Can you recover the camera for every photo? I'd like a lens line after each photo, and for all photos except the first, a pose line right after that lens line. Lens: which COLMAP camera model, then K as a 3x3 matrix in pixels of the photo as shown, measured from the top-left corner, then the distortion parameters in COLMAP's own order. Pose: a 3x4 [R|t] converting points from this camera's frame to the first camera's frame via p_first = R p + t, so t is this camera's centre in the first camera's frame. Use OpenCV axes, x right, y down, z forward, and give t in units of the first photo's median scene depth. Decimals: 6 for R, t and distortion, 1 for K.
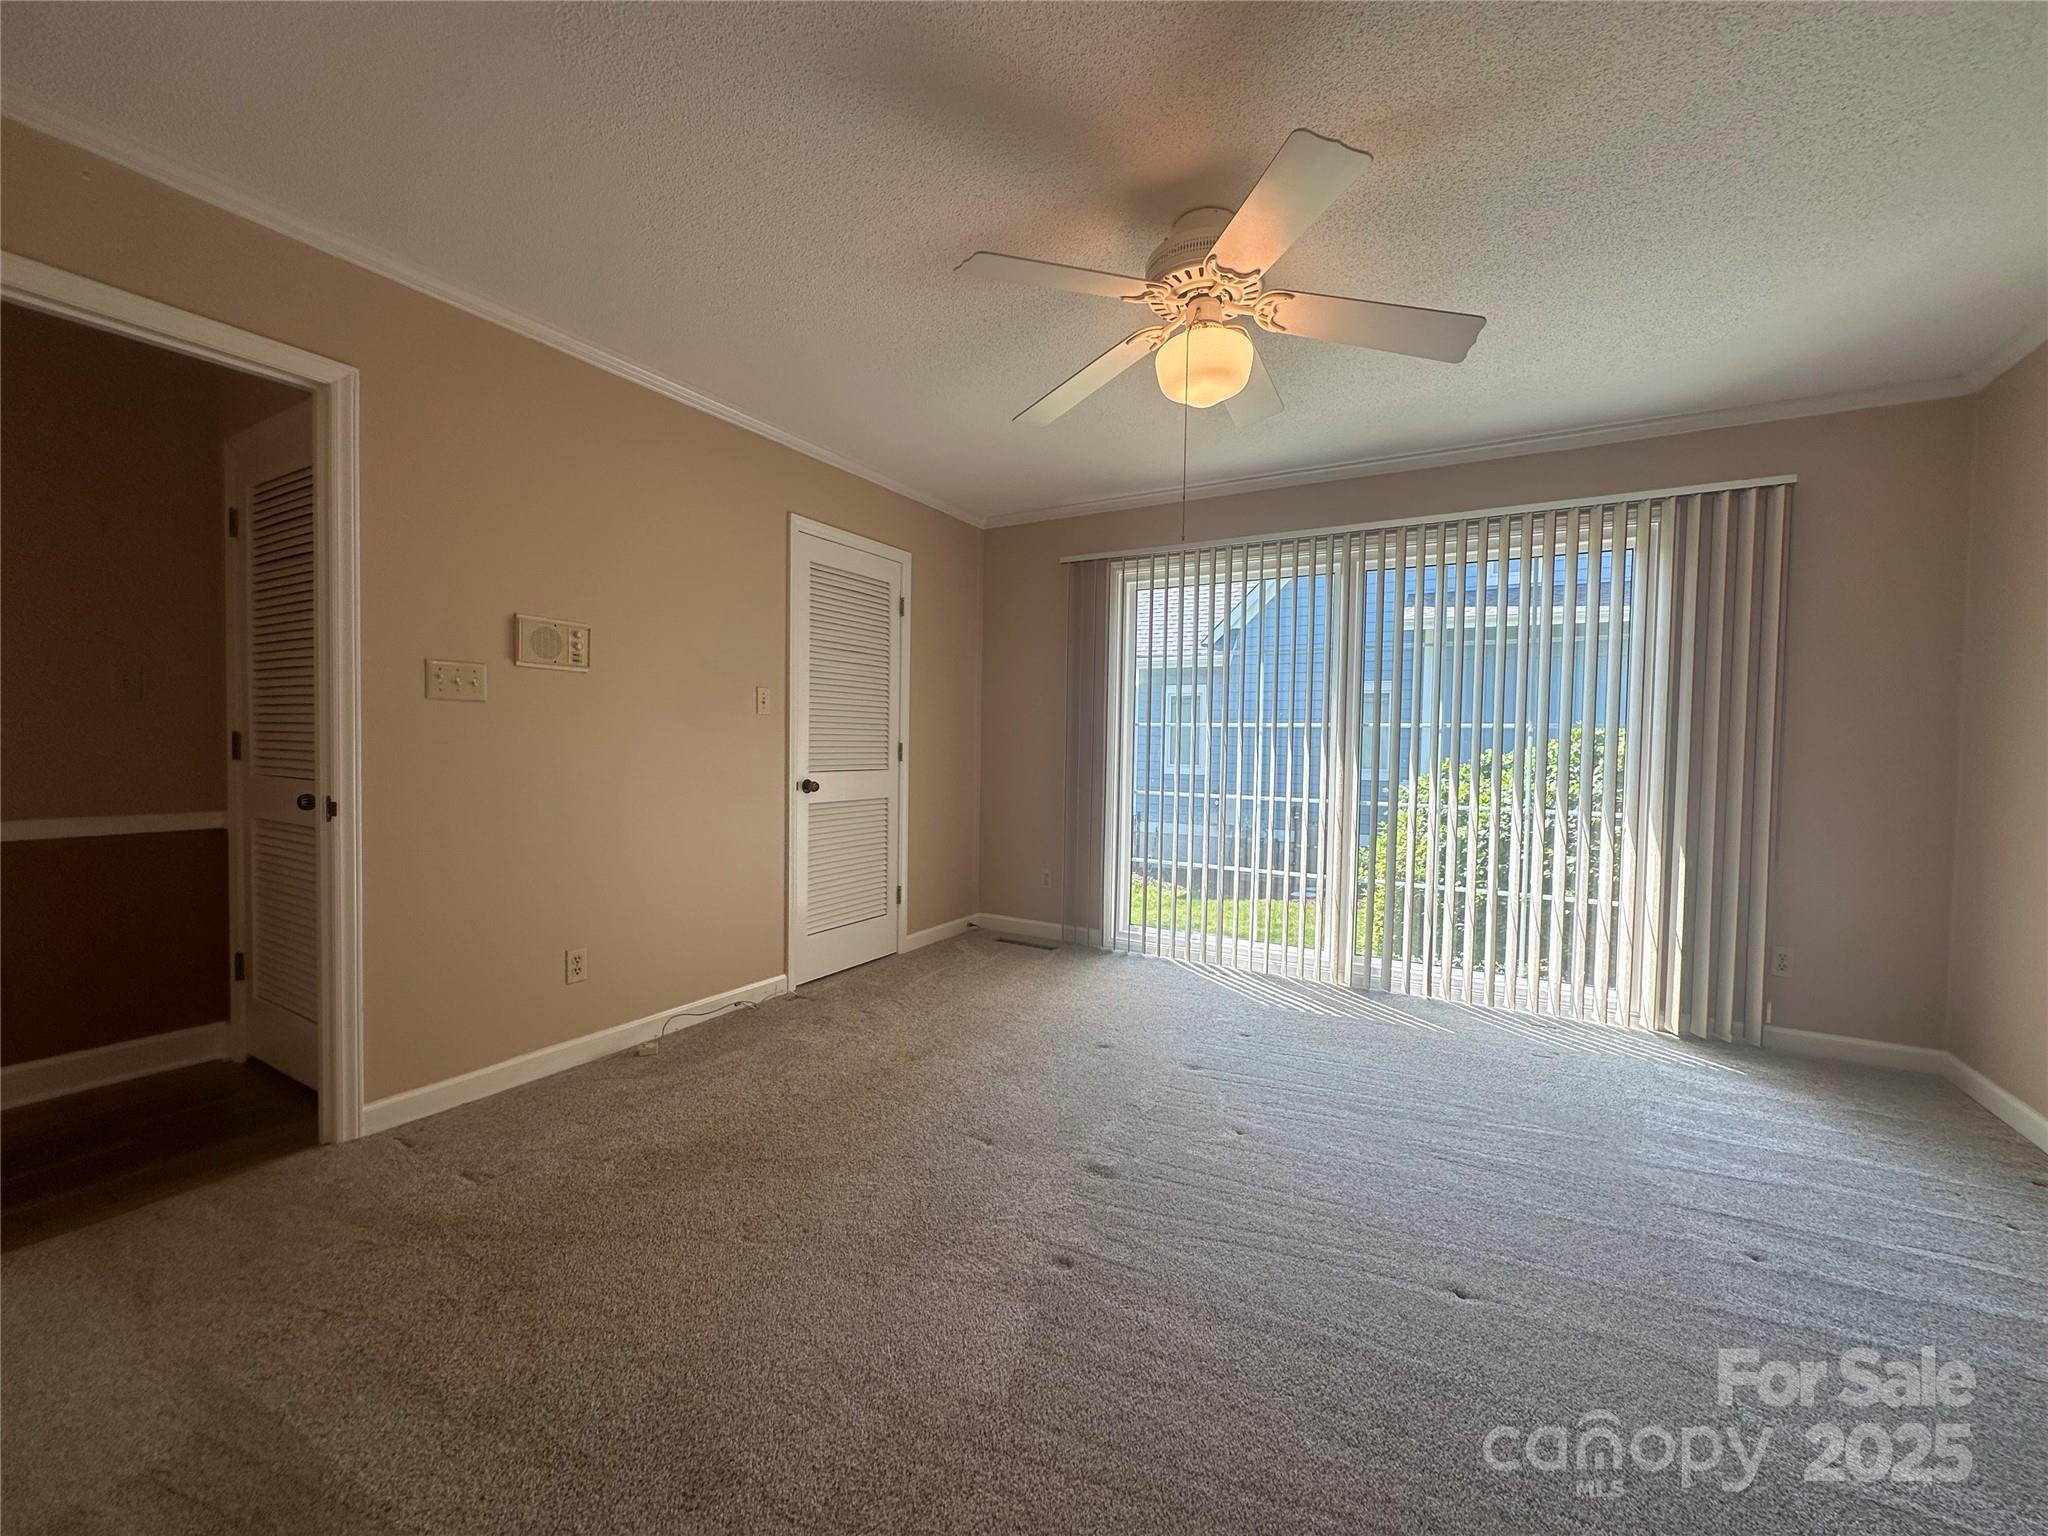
lens RADIAL K [[819.7, 0, 1021.5], [0, 819.7, 772.9], [0, 0, 1]] dist [-0.001783, -0.000230]
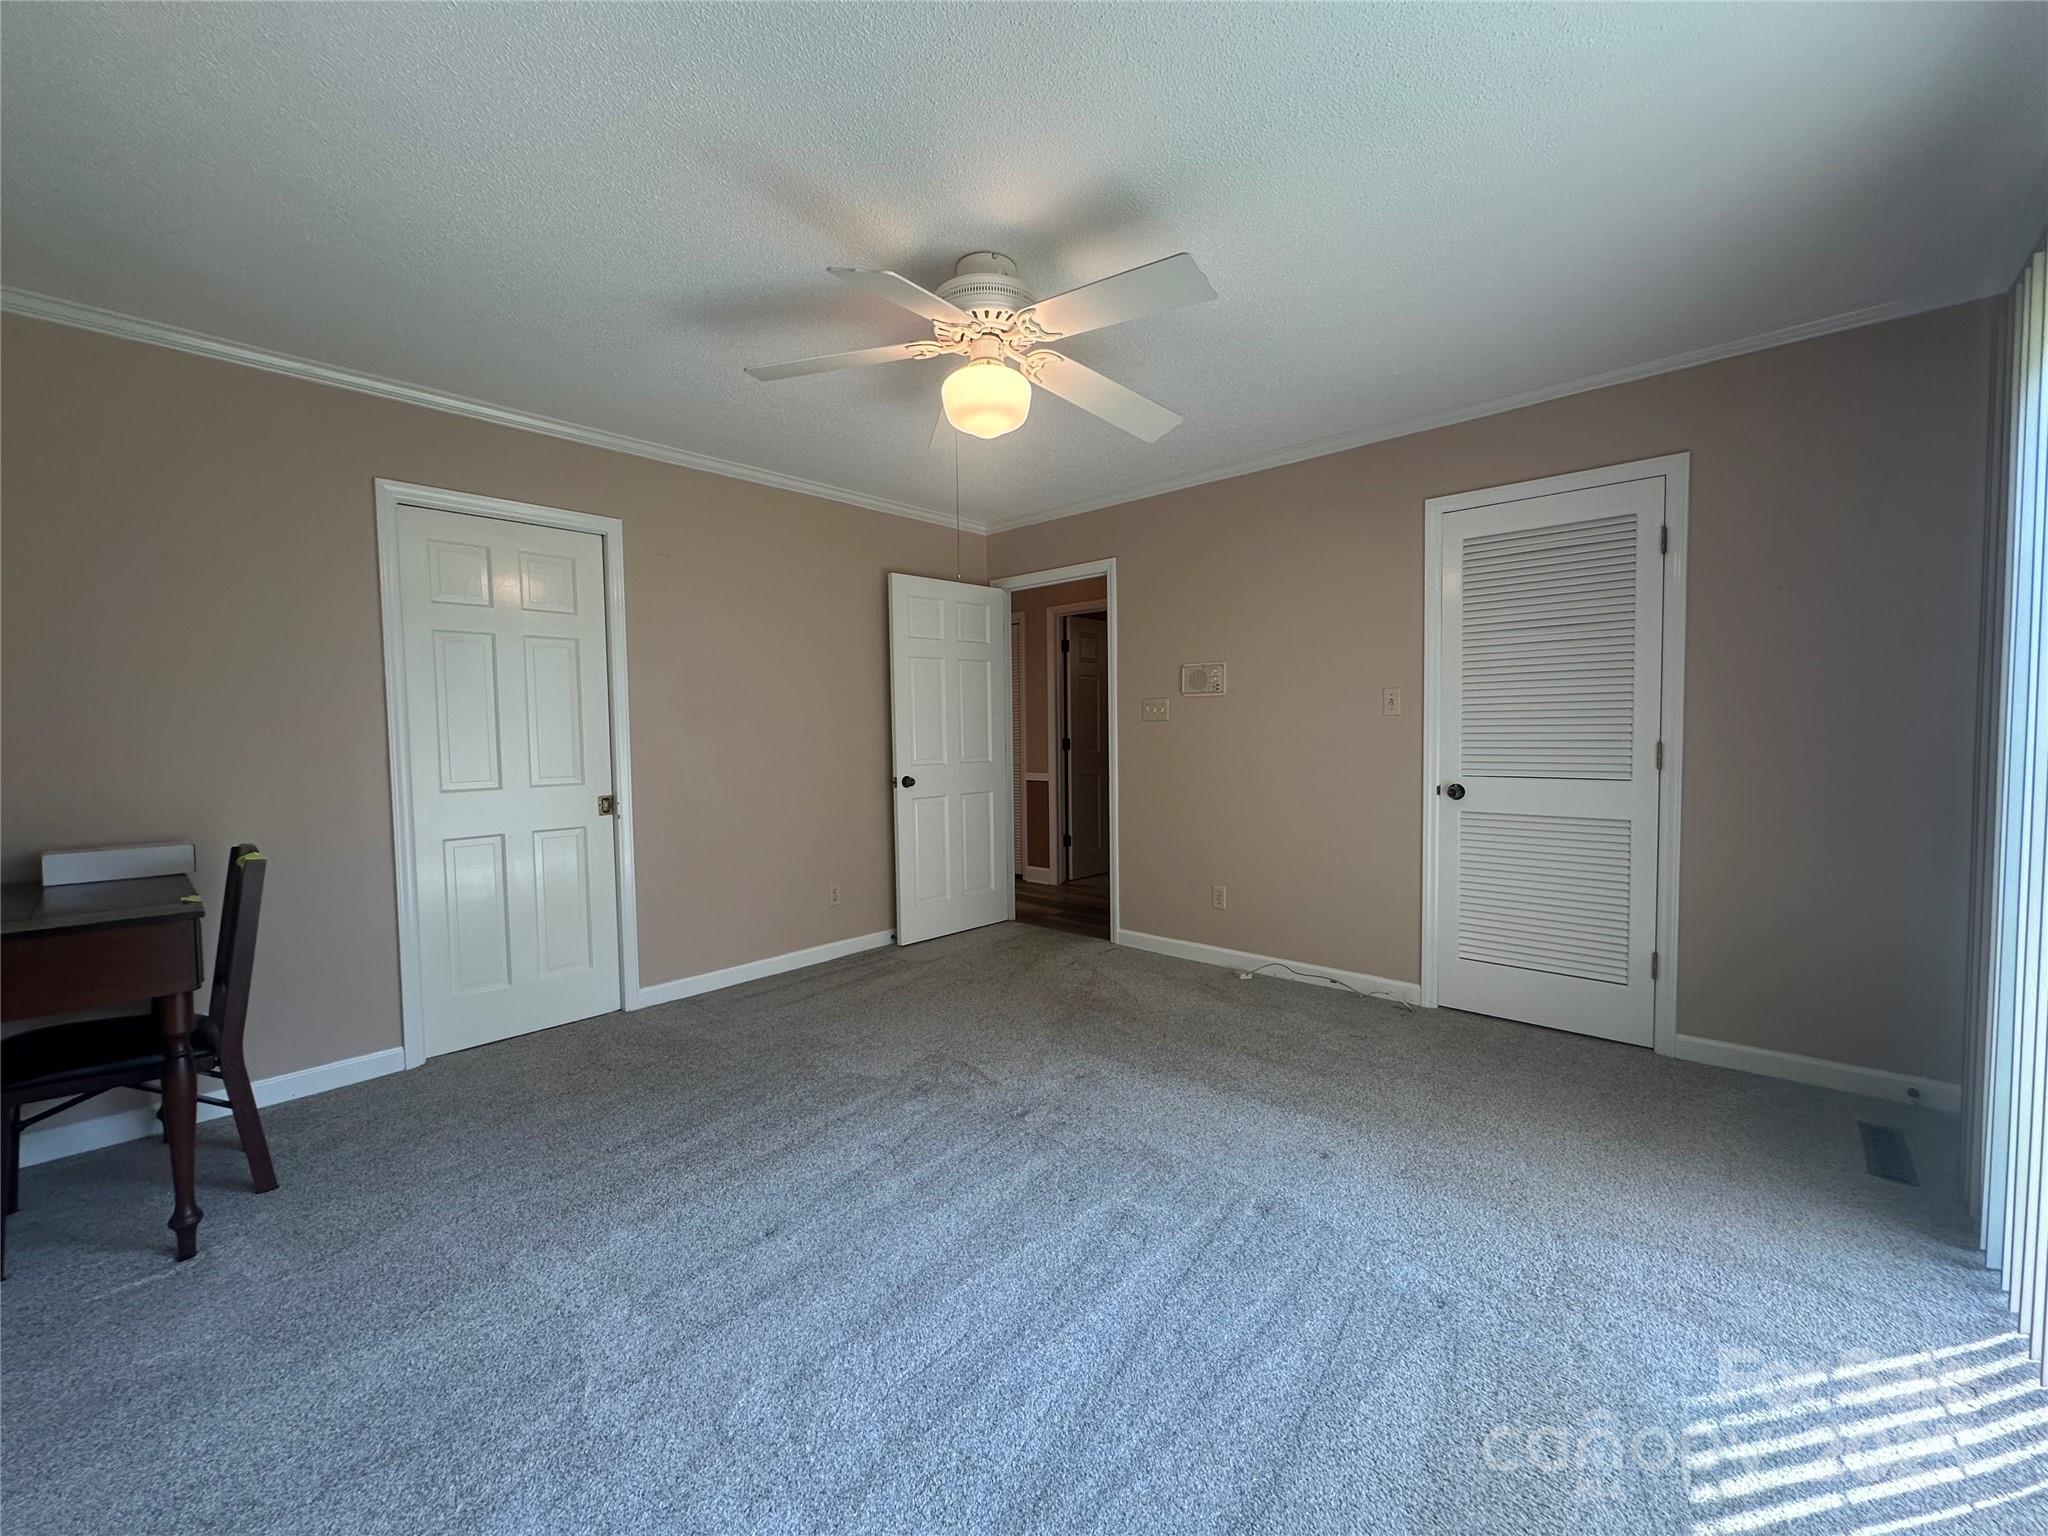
lens RADIAL K [[819.7, 0, 1025.6], [0, 819.7, 771.4], [0, 0, 1]] dist [-0.001783, -0.000230]
pose [[-0.208938, 0.034352, -0.977325, 0.719783], [-0.029439, 0.998709, 0.041397, -0.029551], [0.977486, 0.037421, -0.207657, 0.727612]]
